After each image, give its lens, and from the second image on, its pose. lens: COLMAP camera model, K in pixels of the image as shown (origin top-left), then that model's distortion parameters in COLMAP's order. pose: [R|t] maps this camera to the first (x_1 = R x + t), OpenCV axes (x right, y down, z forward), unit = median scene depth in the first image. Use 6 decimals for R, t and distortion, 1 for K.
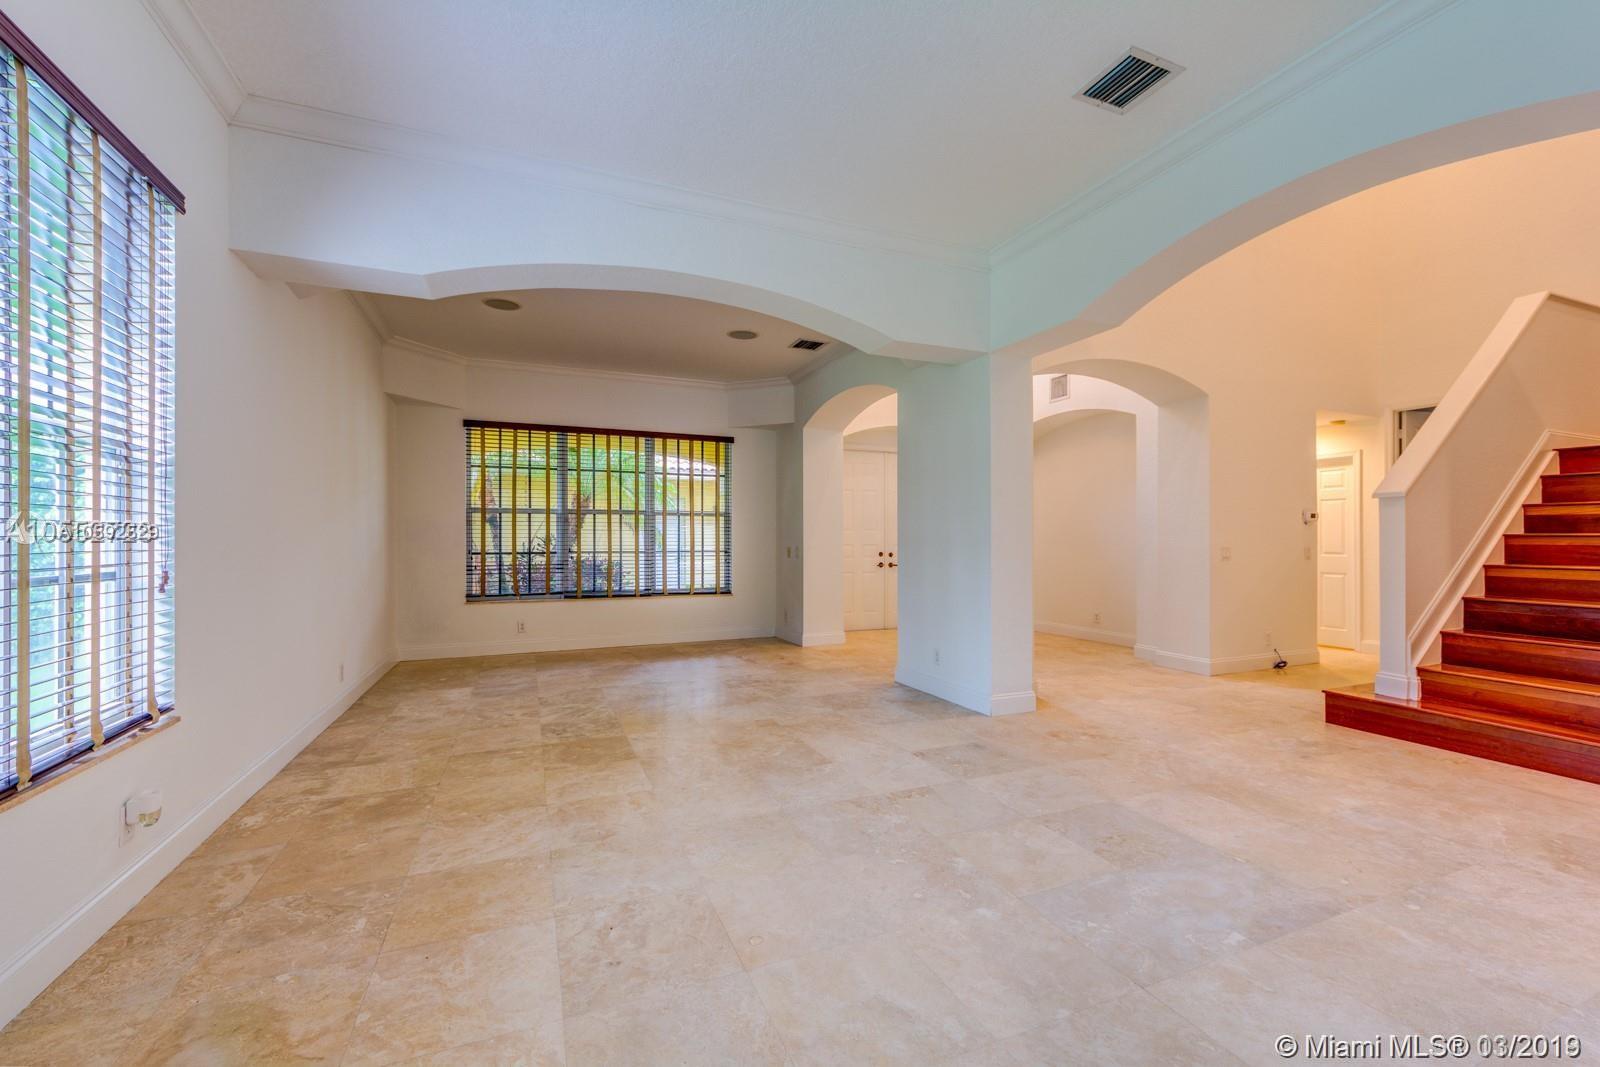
lens RADIAL K [[648.3, 0, 798.3], [0, 648.3, 537.5], [0, 0, 1]] dist [-0.000806, -0.001568]
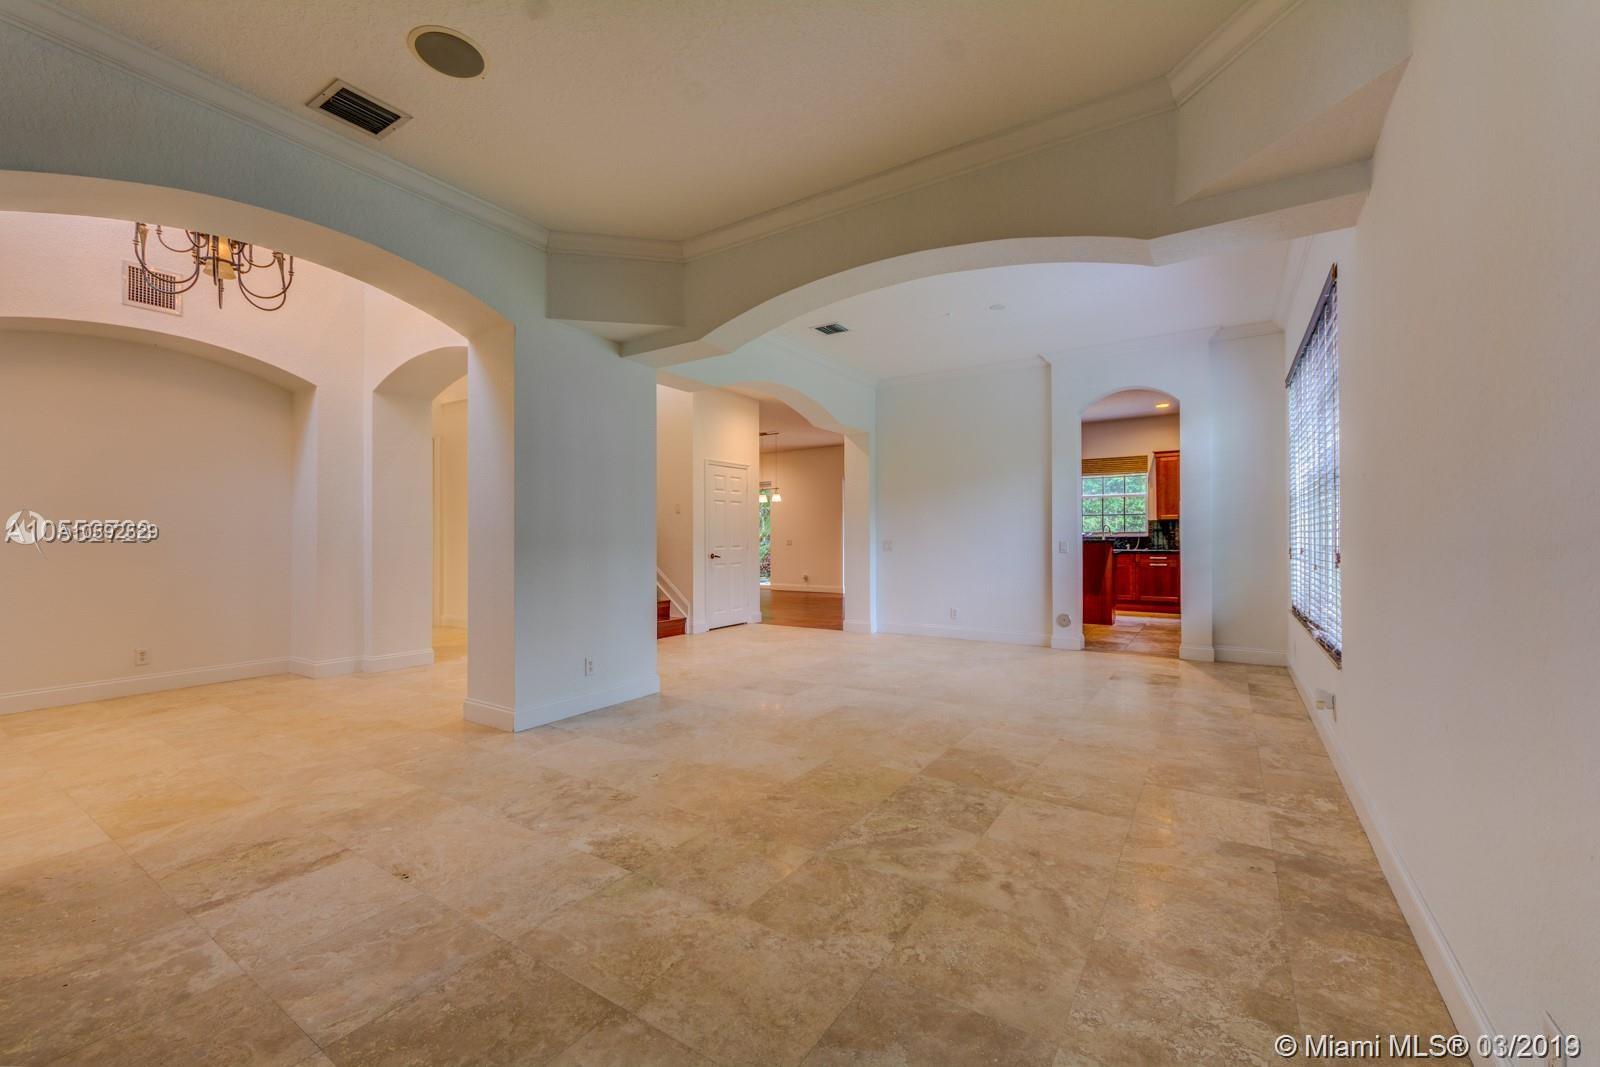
lens RADIAL K [[648.3, 0, 805.2], [0, 648.3, 533.4], [0, 0, 1]] dist [-0.000806, -0.001568]
pose [[-0.563868, 0.007375, 0.825832, -0.943777], [0.000011, 0.999960, -0.008922, 0.014047], [-0.825865, -0.005021, -0.563845, 1.732559]]
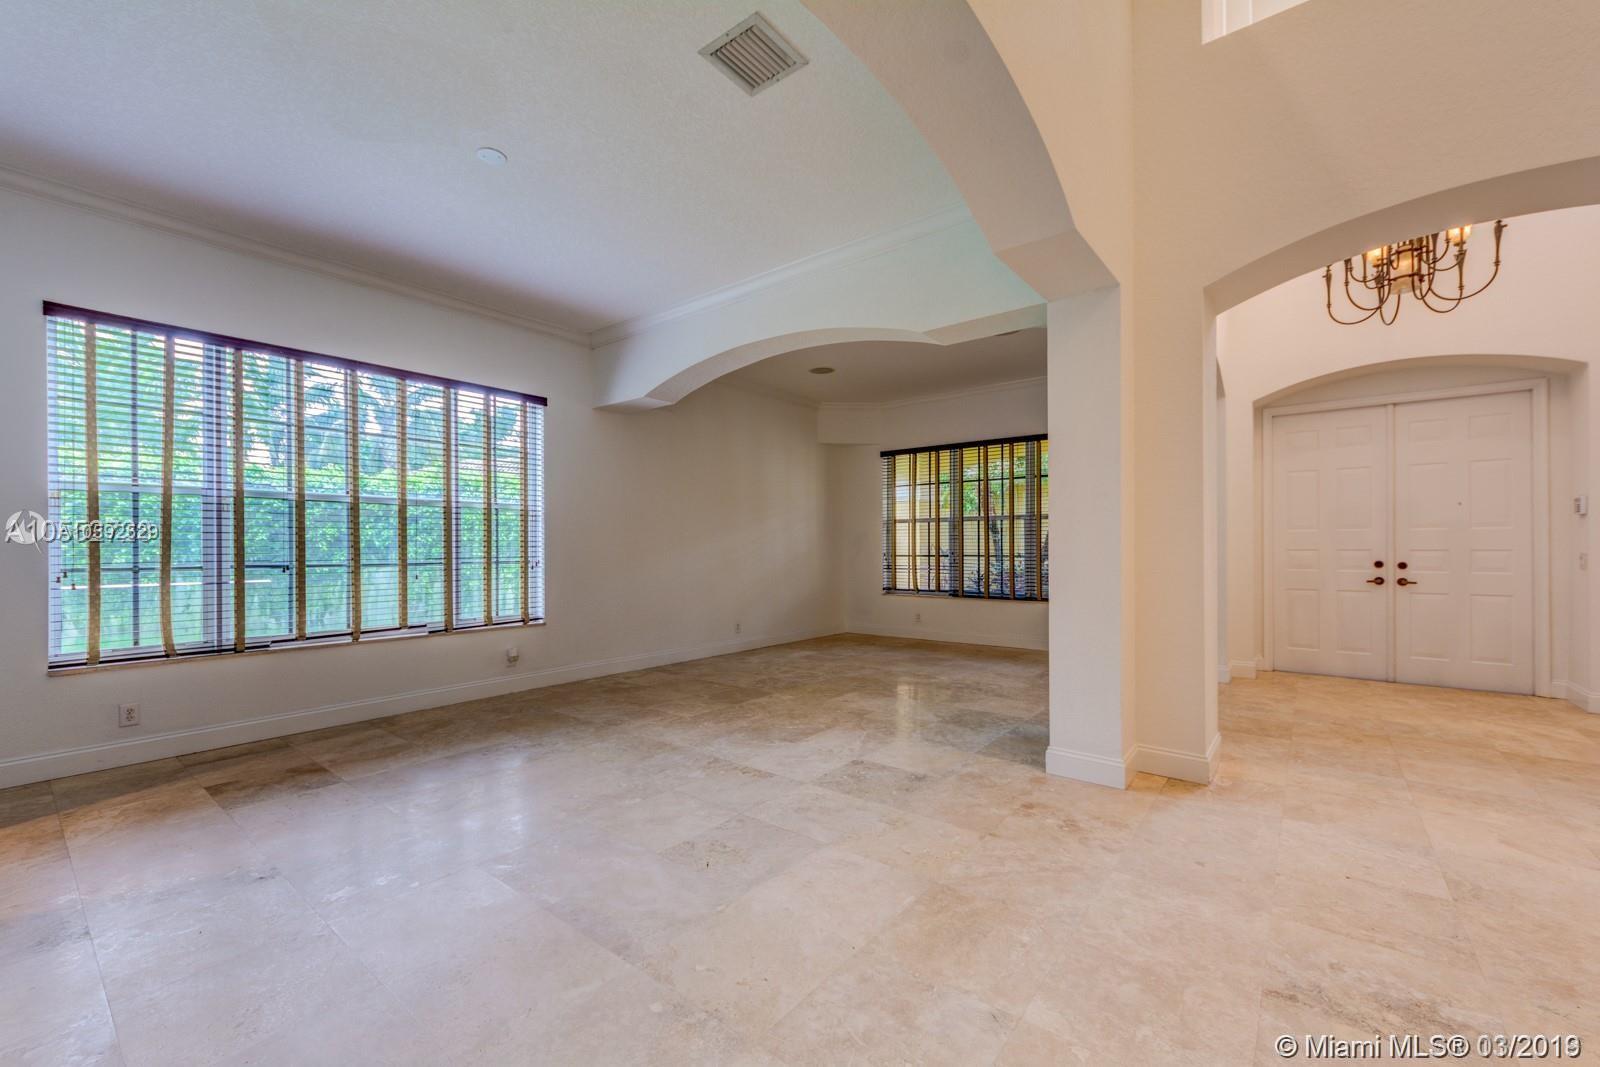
lens RADIAL K [[648.3, 0, 801.9], [0, 648.3, 546.9], [0, 0, 1]] dist [-0.000806, -0.001568]
pose [[0.482868, -0.001011, -0.875692, 1.012929], [0.009488, 0.999947, 0.004077, 0.000995], [0.875642, -0.010278, 0.482852, 0.452720]]
